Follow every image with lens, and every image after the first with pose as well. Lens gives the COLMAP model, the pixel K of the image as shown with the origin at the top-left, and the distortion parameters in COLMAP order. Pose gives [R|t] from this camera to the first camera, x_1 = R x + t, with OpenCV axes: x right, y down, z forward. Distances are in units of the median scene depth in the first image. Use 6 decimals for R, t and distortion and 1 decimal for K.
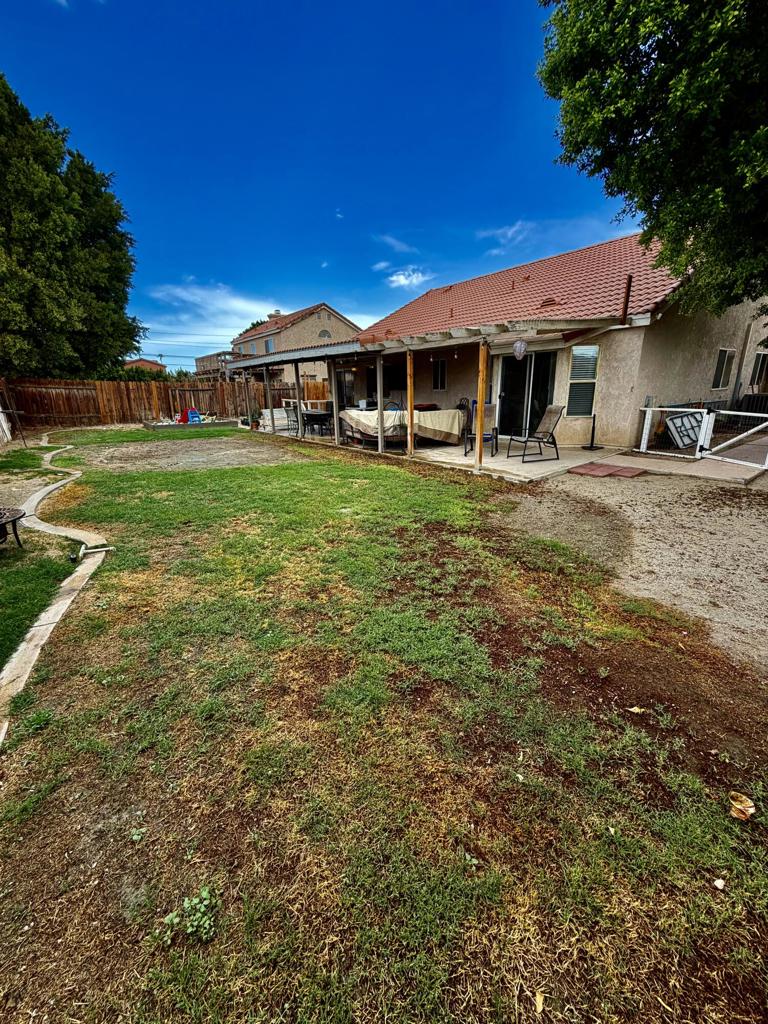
lens RADIAL K [[407.2, 0, 383.2], [0, 407.2, 507.5], [0, 0, 1]] dist [0.001096, 0.000125]
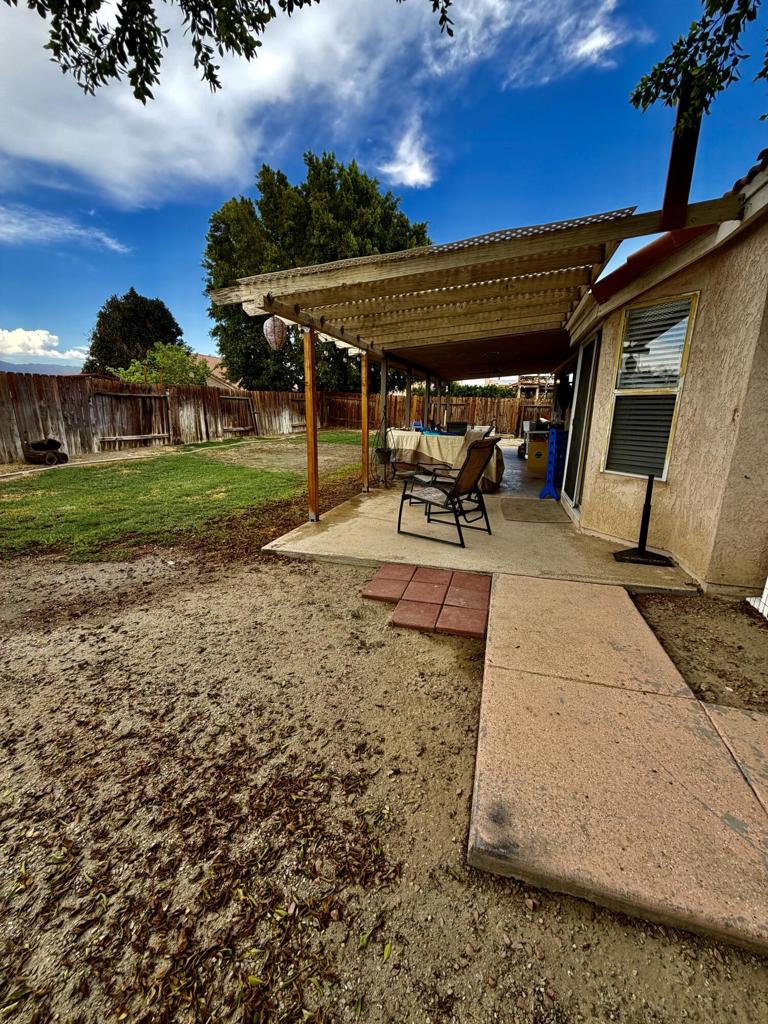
lens RADIAL K [[407.2, 0, 383.2], [0, 407.2, 507.5], [0, 0, 1]] dist [0.001096, 0.000125]
pose [[0.587768, 0.223225, -0.777624, 0.674293], [-0.257560, 0.962802, 0.081705, -0.162440], [0.766936, 0.152261, 0.623398, 0.555395]]
